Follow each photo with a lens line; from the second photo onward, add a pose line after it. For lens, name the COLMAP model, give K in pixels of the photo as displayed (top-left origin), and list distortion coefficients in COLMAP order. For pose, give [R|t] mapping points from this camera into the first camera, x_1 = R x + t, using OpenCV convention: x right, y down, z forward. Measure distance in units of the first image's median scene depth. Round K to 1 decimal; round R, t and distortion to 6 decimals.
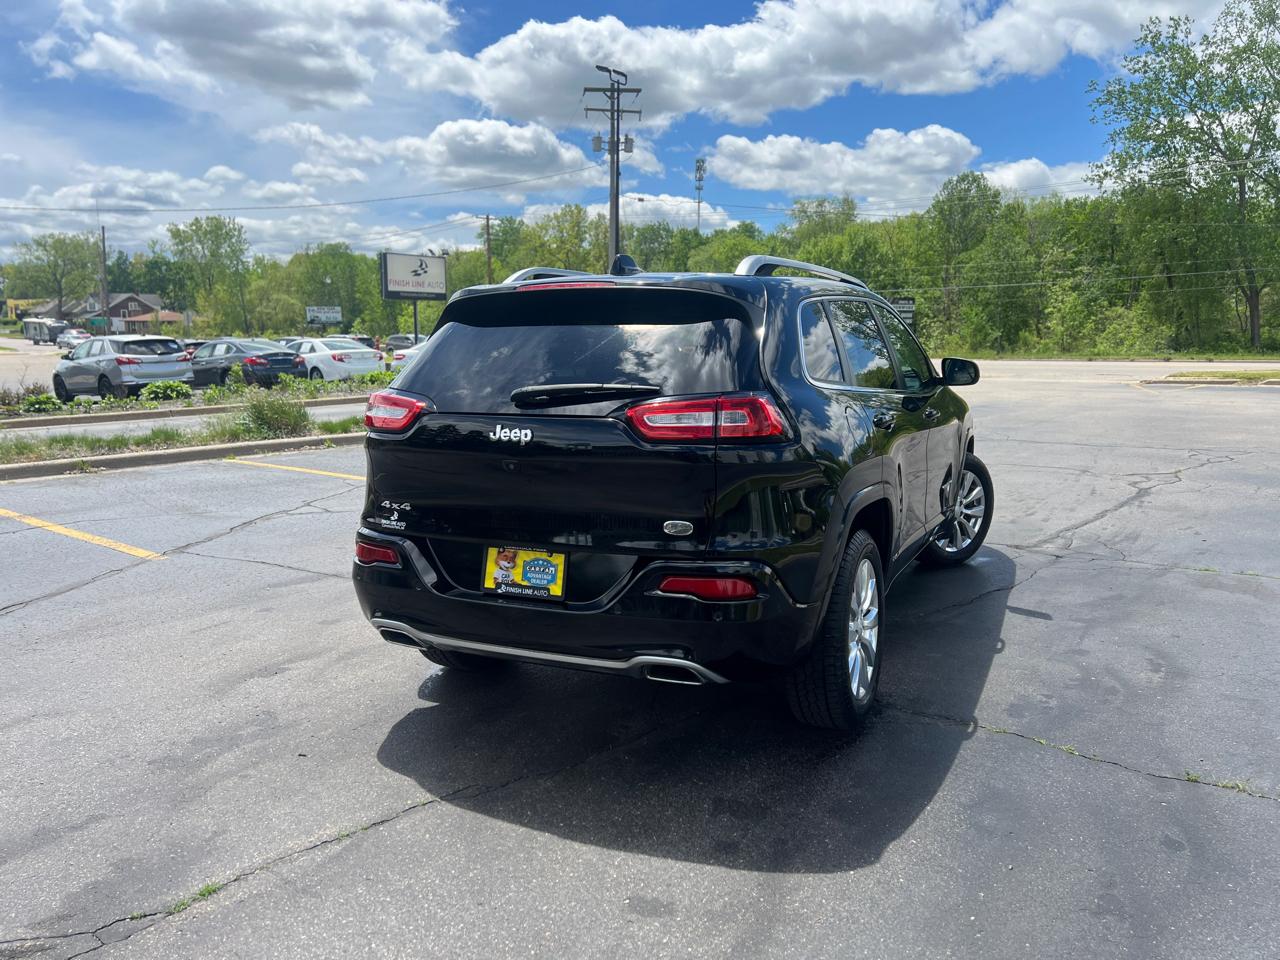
lens RADIAL K [[985.3, 0, 640.0], [0, 985.3, 480.0], [0, 0, 1]] dist [0.070454, -0.070719]
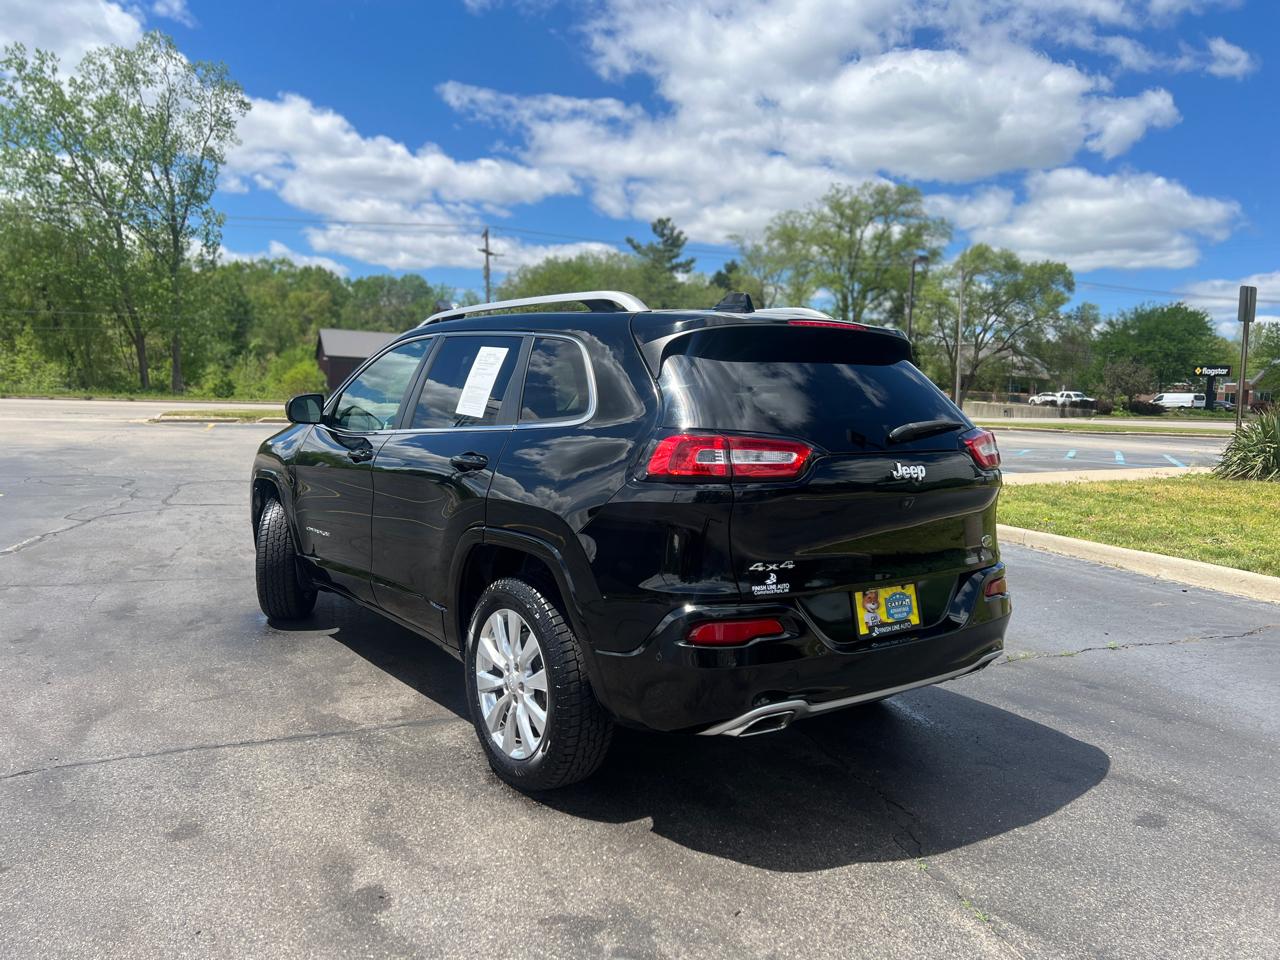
lens RADIAL K [[962.8, 0, 637.1], [0, 962.8, 508.3], [0, 0, 1]] dist [0.068824, -0.062665]
pose [[0.449284, -0.081707, 0.889645, -1.080904], [0.088992, 0.994949, 0.046436, -0.075748], [-0.888945, 0.058309, 0.454286, 0.765820]]
